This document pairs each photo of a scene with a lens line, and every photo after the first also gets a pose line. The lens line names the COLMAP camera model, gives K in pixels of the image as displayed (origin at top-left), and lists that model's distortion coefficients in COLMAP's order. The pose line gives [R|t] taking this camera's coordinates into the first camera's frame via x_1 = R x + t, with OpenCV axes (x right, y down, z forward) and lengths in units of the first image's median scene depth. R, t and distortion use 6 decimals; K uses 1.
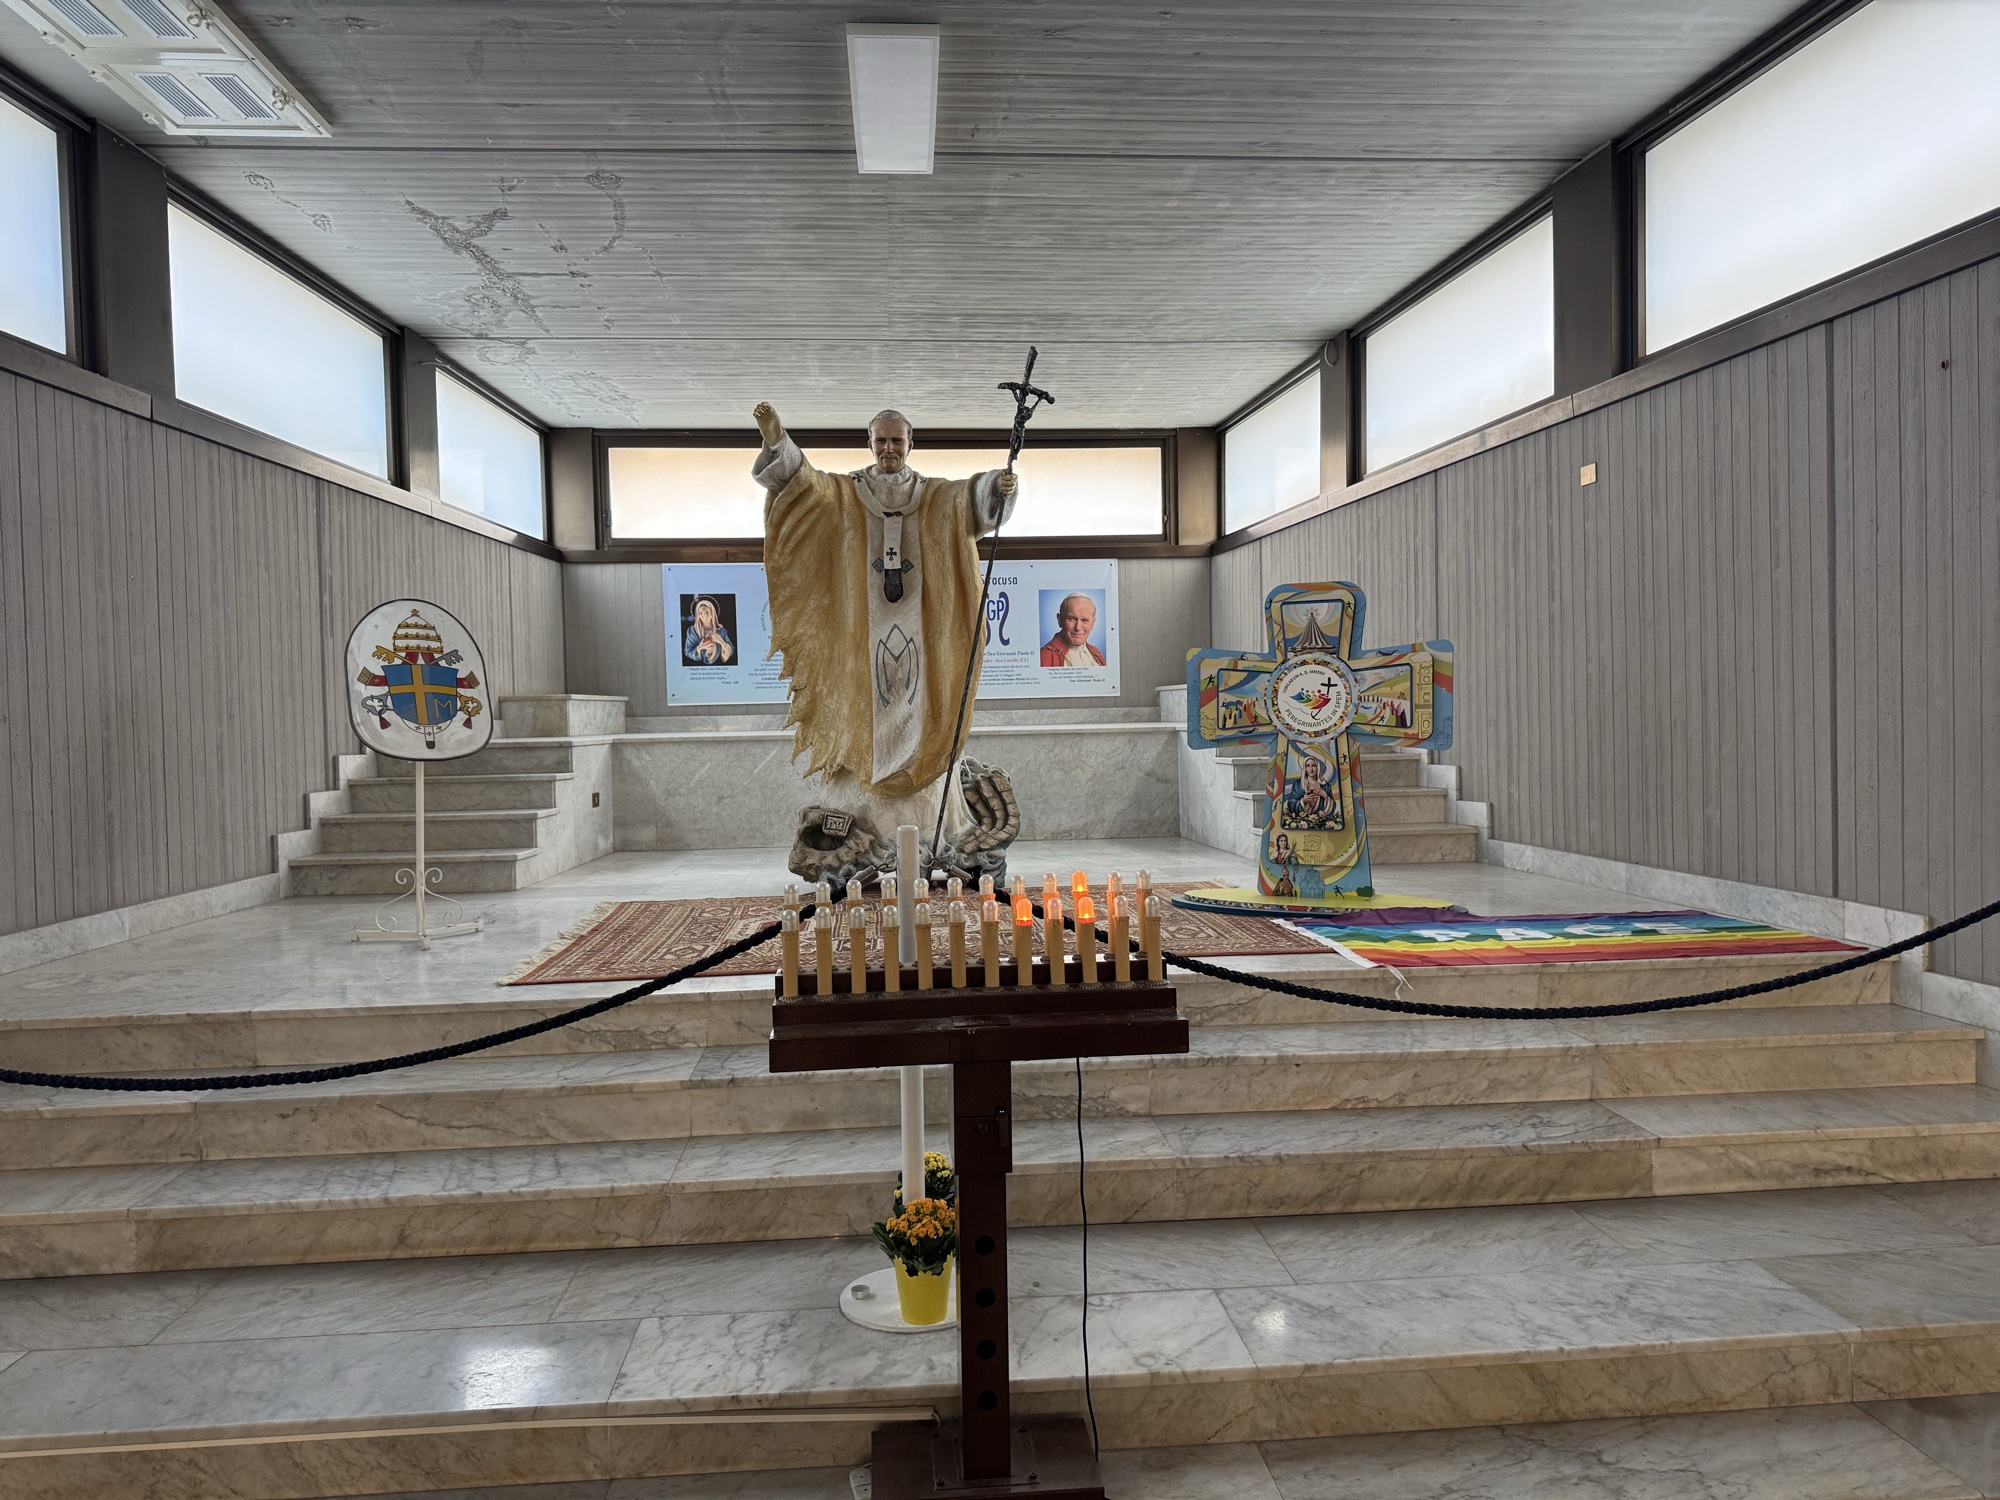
lens RADIAL K [[1370.9, 0, 994.6], [0, 1370.9, 763.1], [0, 0, 1]] dist [0.032300, -0.032920]
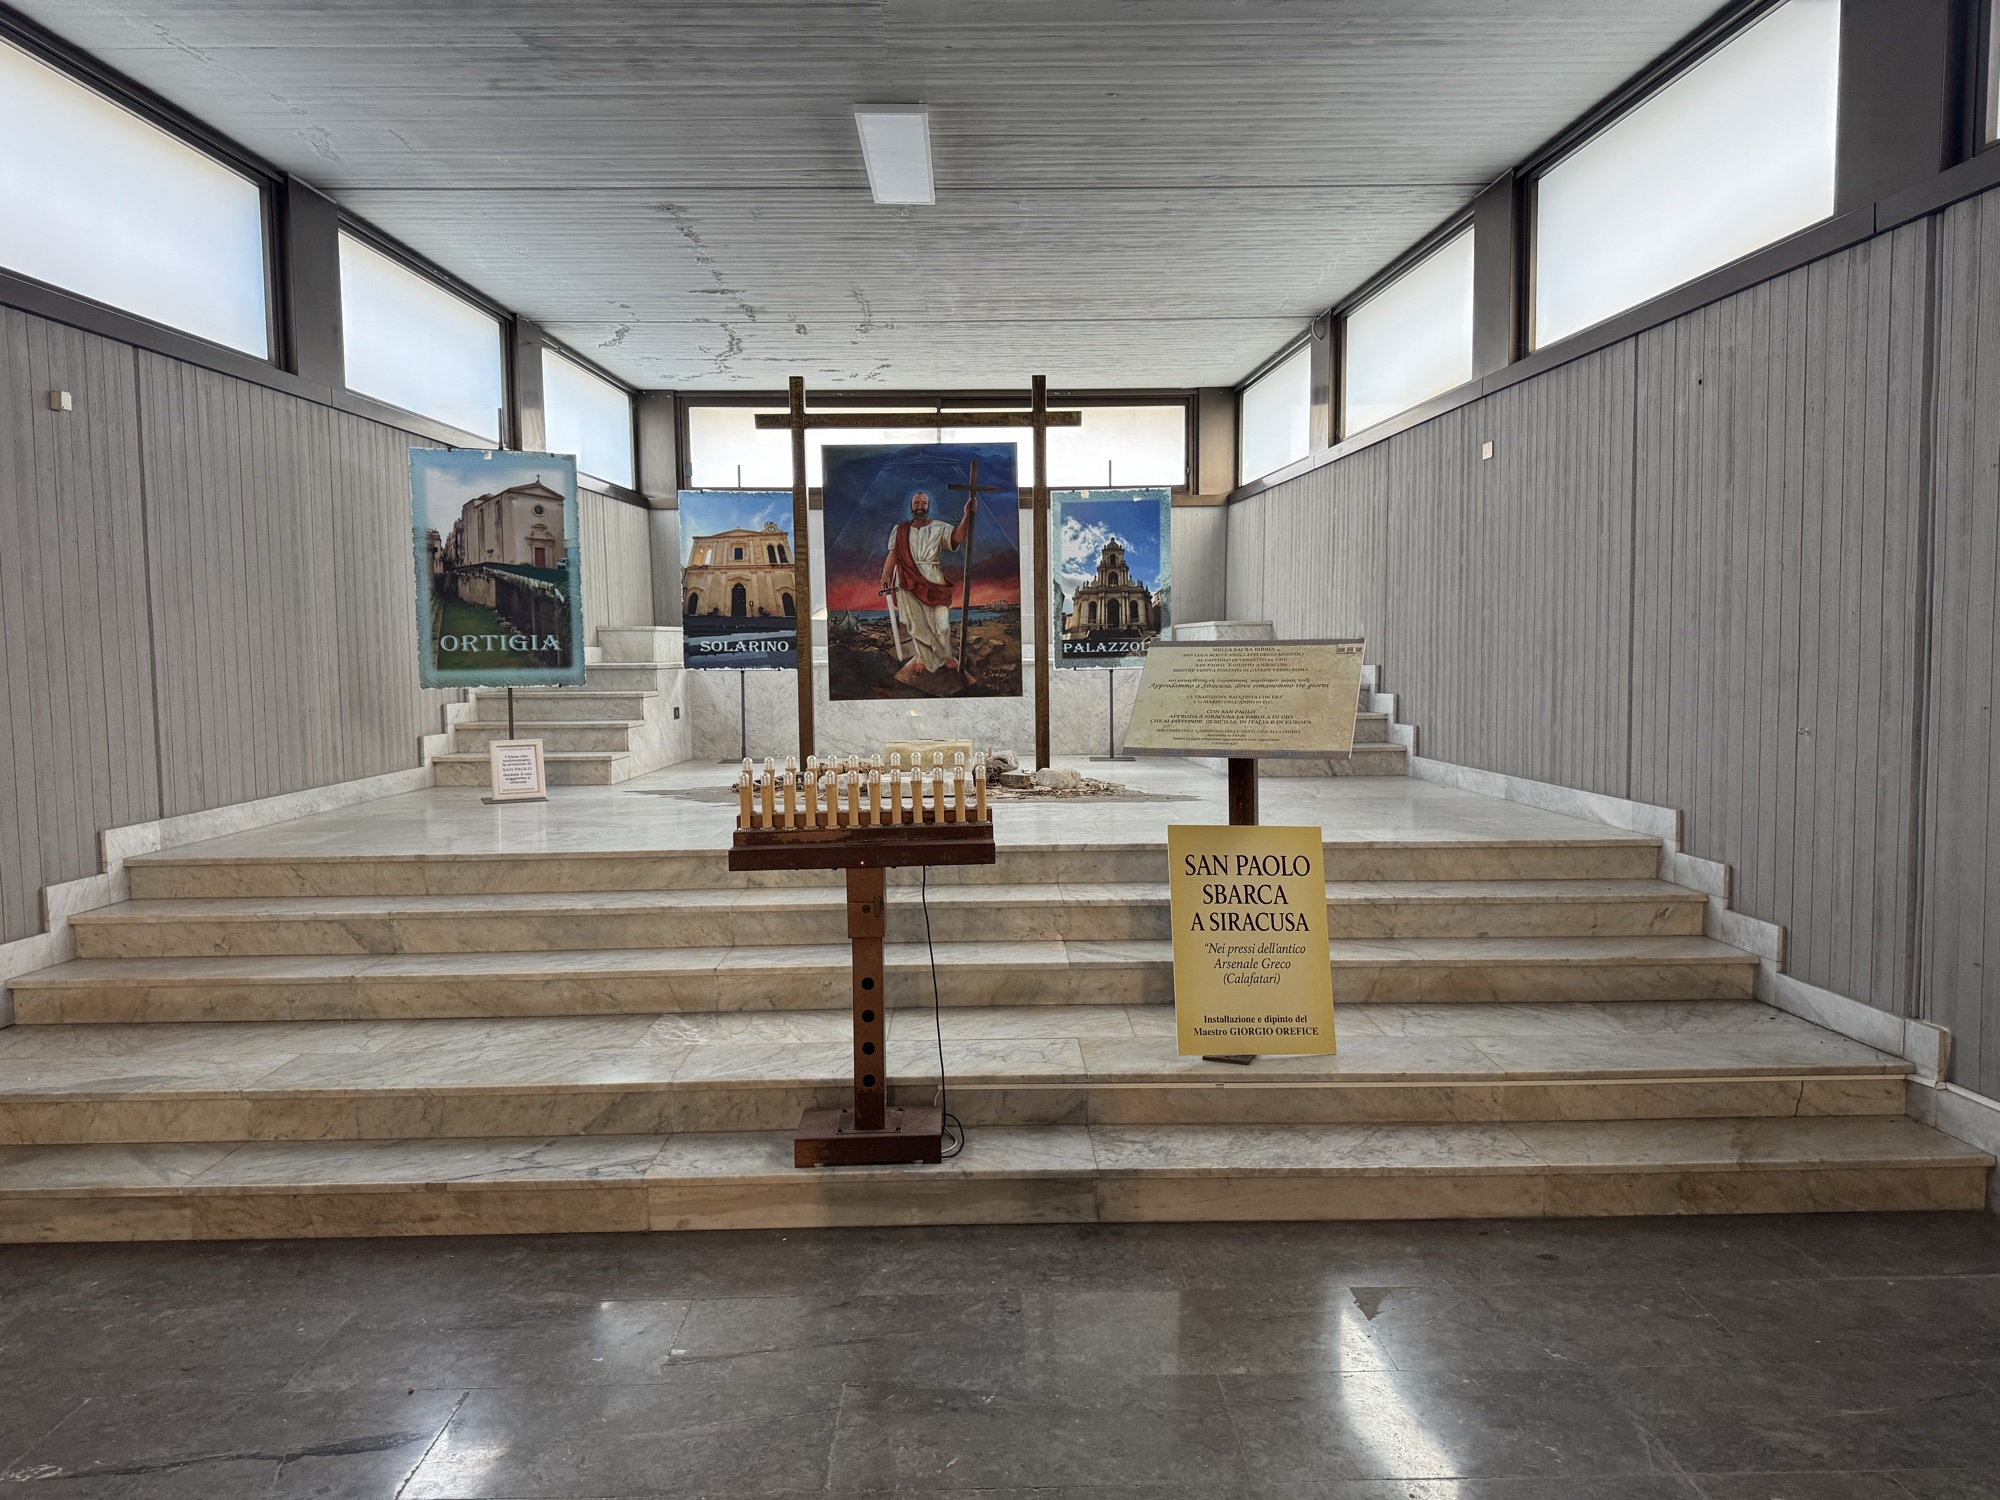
lens RADIAL K [[1370.9, 0, 996.7], [0, 1370.9, 754.8], [0, 0, 1]] dist [0.032300, -0.032920]
pose [[0.998029, 0.015634, -0.060780, 0.064989], [-0.012919, 0.998912, 0.044809, 0.004817], [0.061415, -0.043936, 0.997145, -0.184325]]
